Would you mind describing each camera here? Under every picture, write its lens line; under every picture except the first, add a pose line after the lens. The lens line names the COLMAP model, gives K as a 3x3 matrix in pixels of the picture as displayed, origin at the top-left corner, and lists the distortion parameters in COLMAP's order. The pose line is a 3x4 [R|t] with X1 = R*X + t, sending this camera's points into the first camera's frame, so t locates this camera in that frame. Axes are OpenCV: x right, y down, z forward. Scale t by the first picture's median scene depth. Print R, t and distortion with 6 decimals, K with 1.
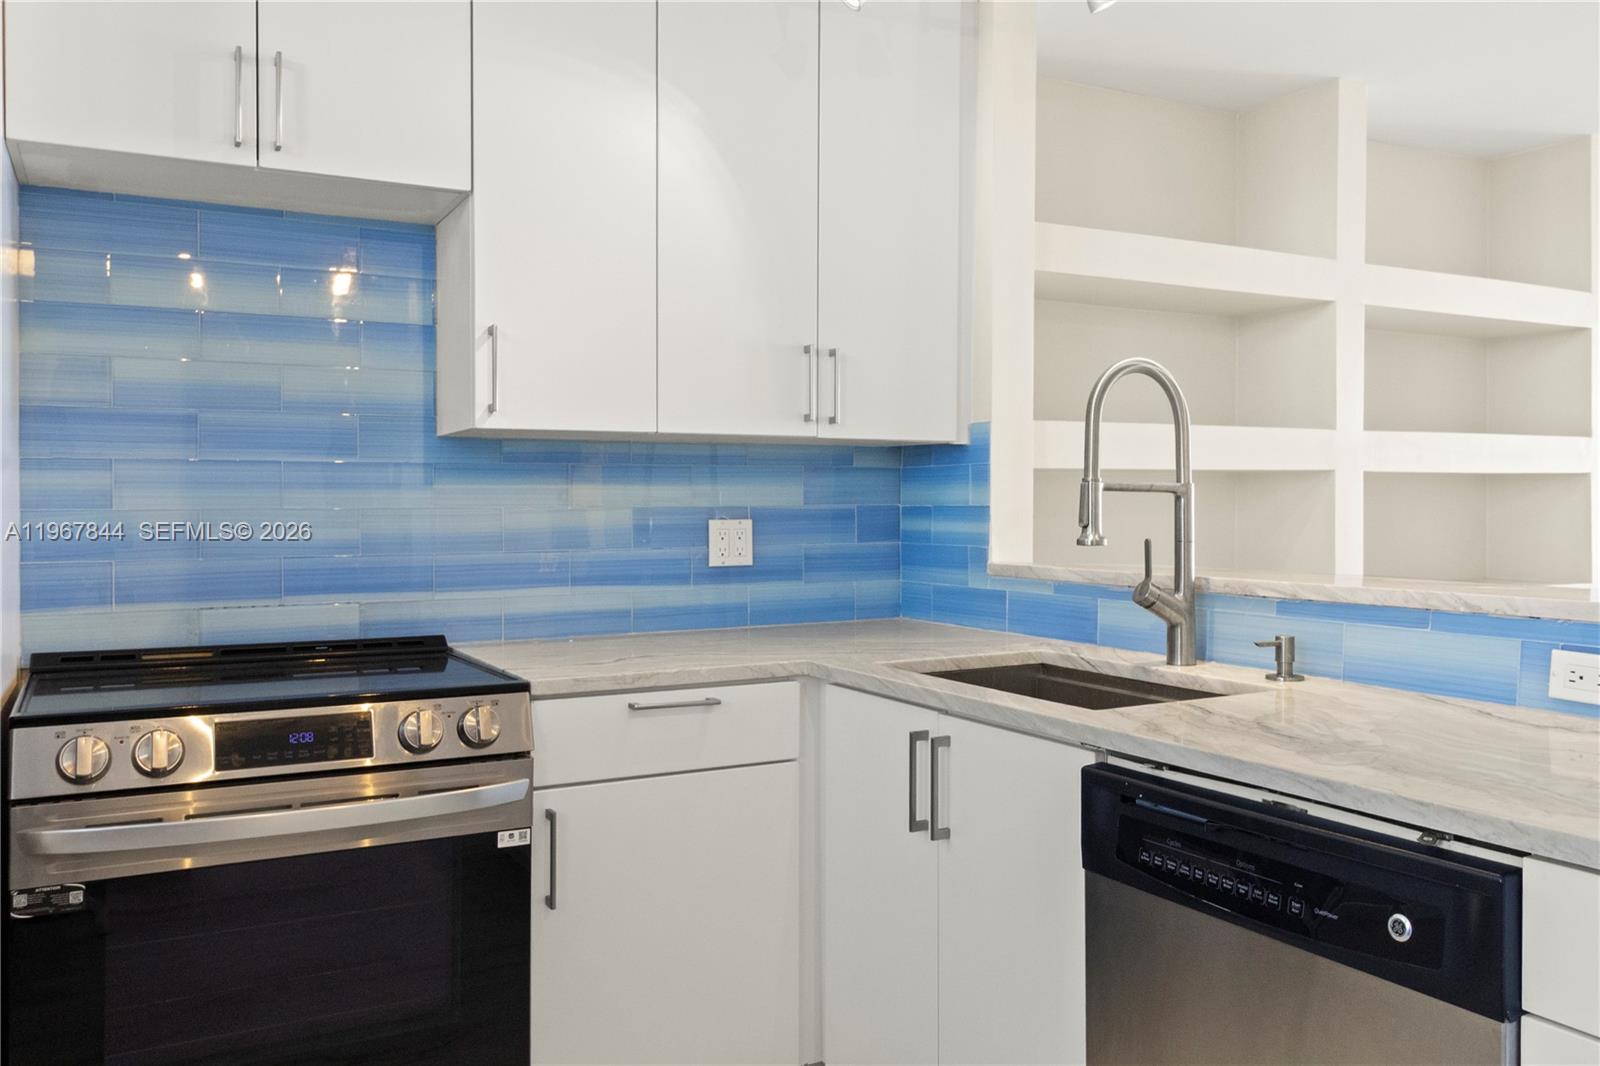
lens RADIAL K [[1260.4, 0, 812.9], [0, 1260.4, 518.3], [0, 0, 1]] dist [0.014187, -0.012656]
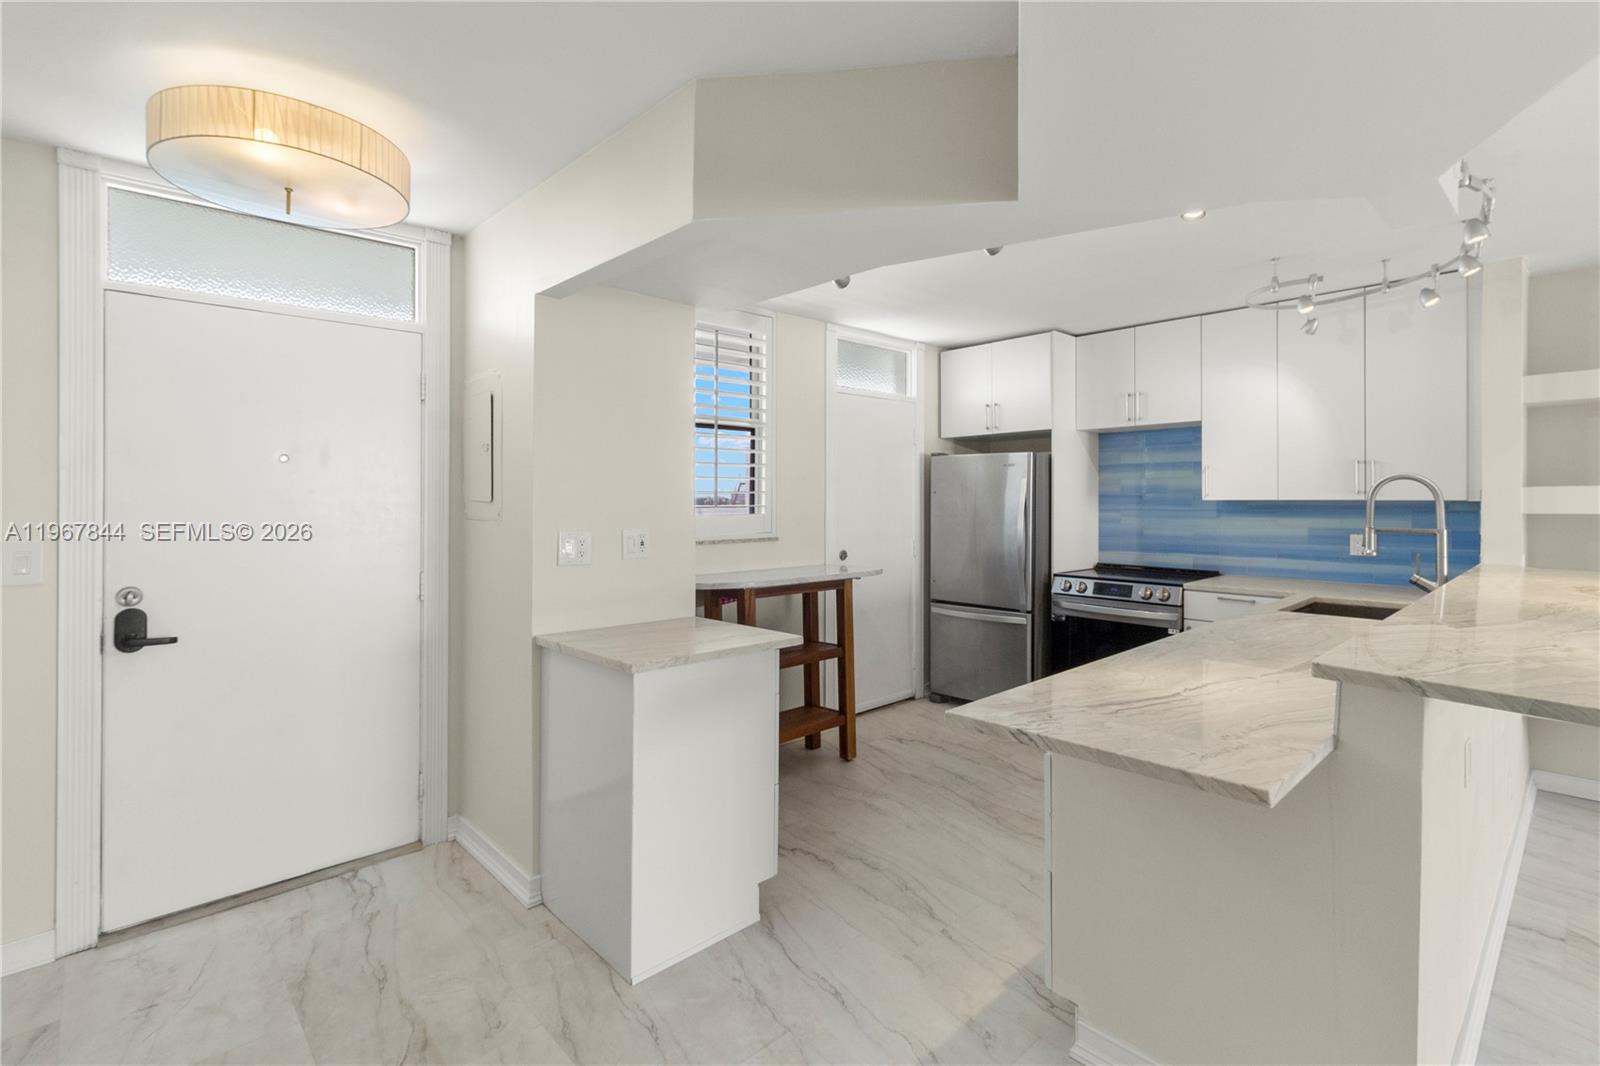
lens RADIAL K [[748.2, 0, 813.4], [0, 748.2, 513.6], [0, 0, 1]] dist [0.009830, -0.001559]
pose [[0.256343, 0.021947, -0.966337, 1.204259], [-0.006171, 0.999759, 0.021070, -0.072318], [0.966566, 0.000562, 0.256417, -0.332137]]
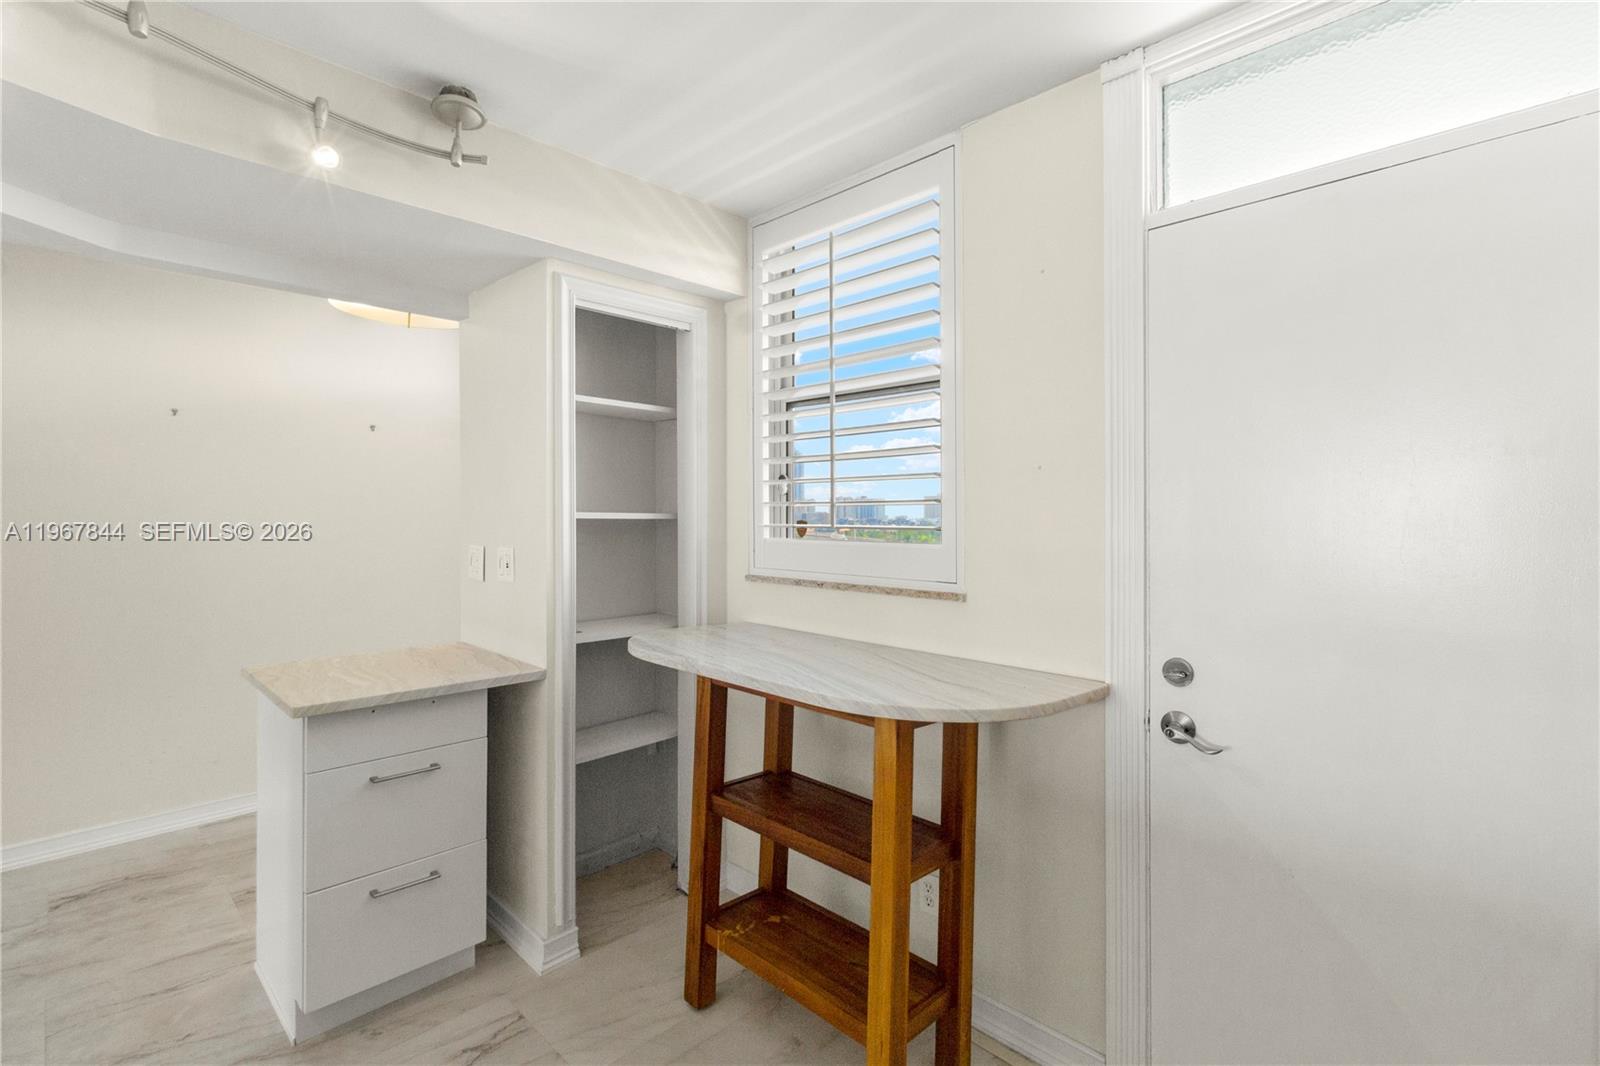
lens RADIAL K [[748.2, 0, 798.5], [0, 748.2, 518.0], [0, 0, 1]] dist [0.009830, -0.001559]
pose [[-0.957258, 0.003608, -0.289213, -0.076520], [0.000251, 0.999932, 0.011645, -0.076105], [0.289236, 0.011075, -0.957194, 0.789837]]
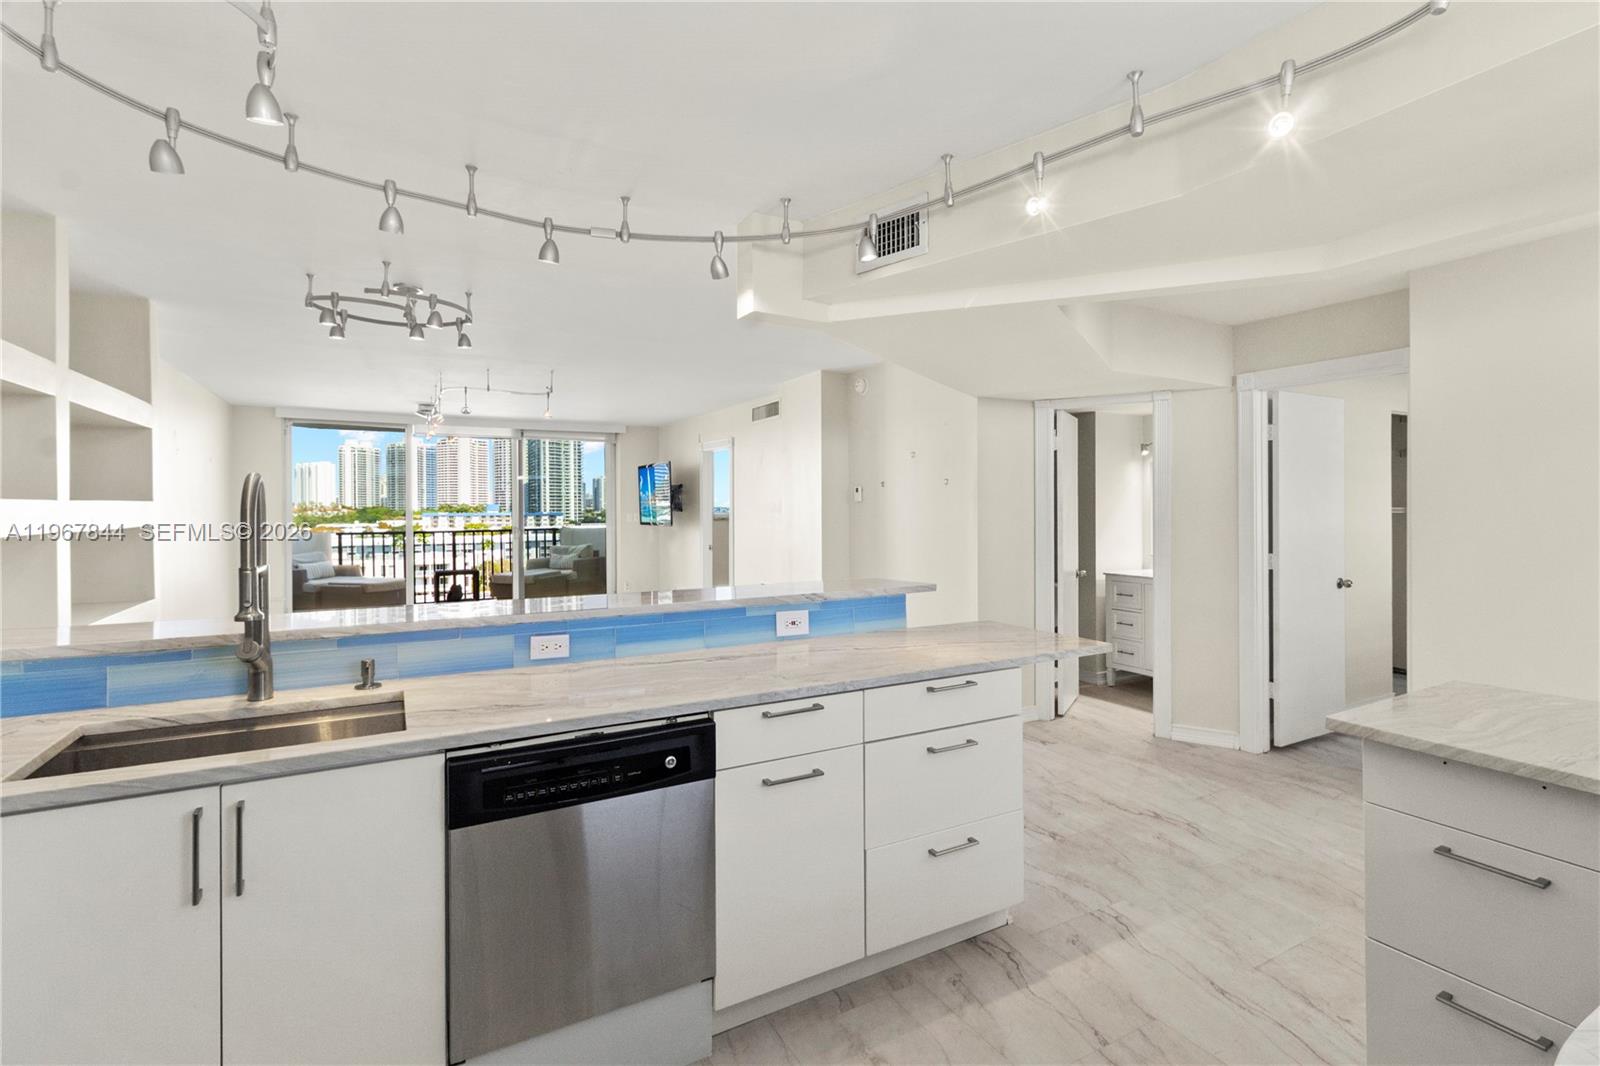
lens RADIAL K [[748.2, 0, 811.7], [0, 748.2, 515.8], [0, 0, 1]] dist [0.009830, -0.001559]
pose [[-0.005930, -0.006264, 0.999963, -0.497913], [0.013451, 0.999889, 0.006344, -0.074547], [-0.999892, 0.013488, -0.005845, 0.398842]]
